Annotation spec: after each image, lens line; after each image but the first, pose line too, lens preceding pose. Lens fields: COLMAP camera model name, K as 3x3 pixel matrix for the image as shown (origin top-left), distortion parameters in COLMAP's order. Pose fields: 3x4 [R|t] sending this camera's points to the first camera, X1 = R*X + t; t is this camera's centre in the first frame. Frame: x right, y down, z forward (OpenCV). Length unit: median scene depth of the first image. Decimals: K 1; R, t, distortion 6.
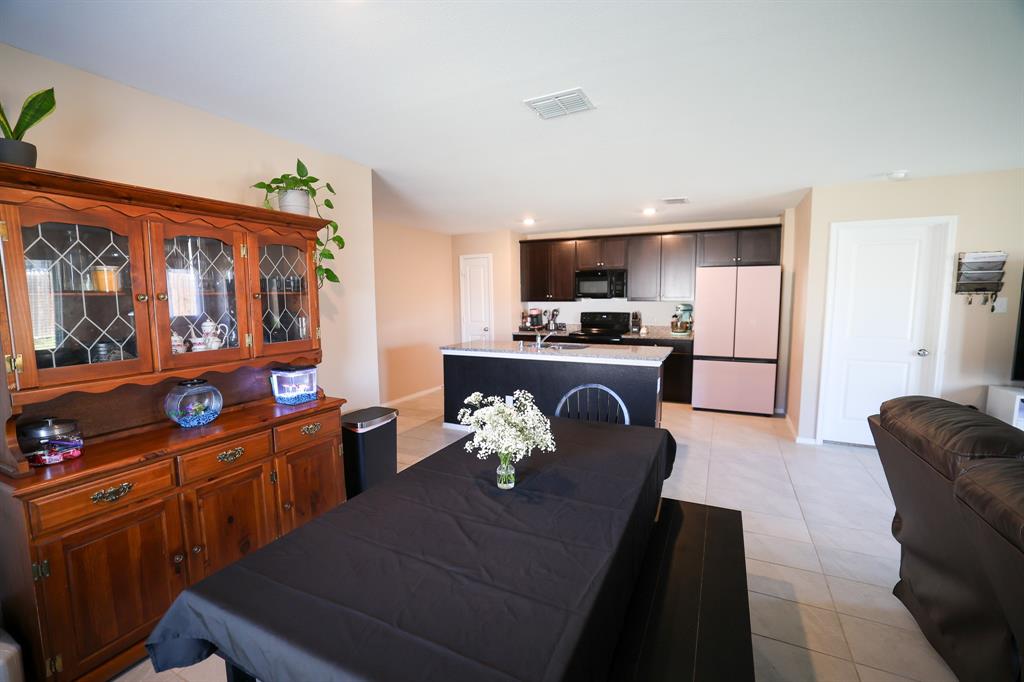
lens RADIAL K [[434.6, 0, 515.6], [0, 434.6, 337.1], [0, 0, 1]] dist [-0.049235, 0.015035]
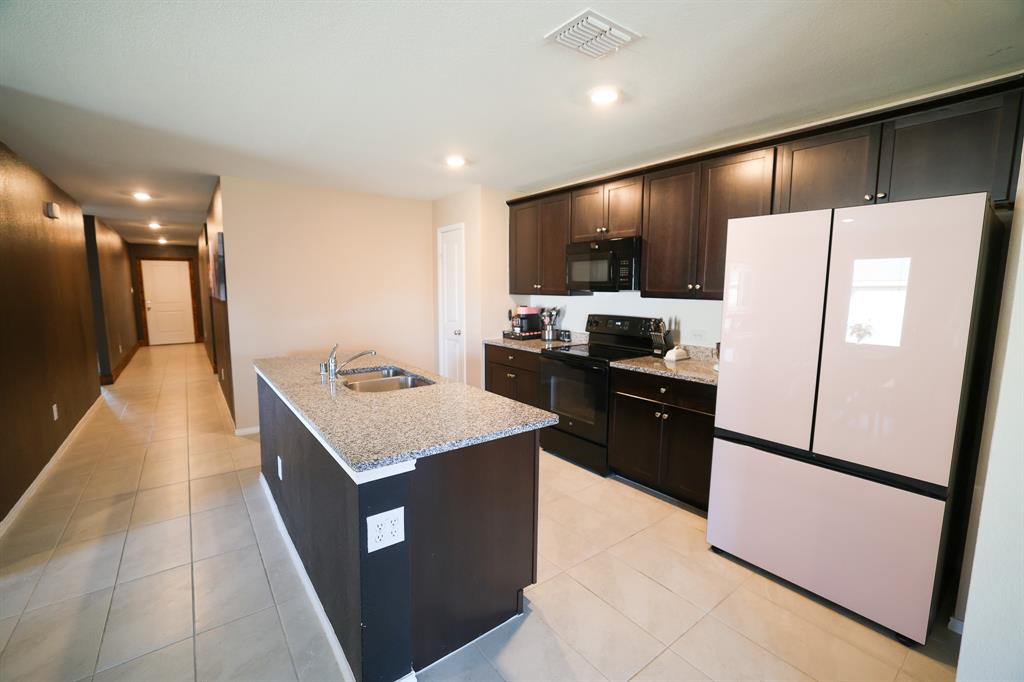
lens RADIAL K [[446.3, 0, 513.4], [0, 446.3, 335.7], [0, 0, 1]] dist [-0.000401, -0.000098]
pose [[0.887568, 0.062067, -0.456477, 0.339622], [-0.051833, 0.998045, 0.034921, -0.042982], [0.457752, -0.007334, 0.889050, 0.400716]]
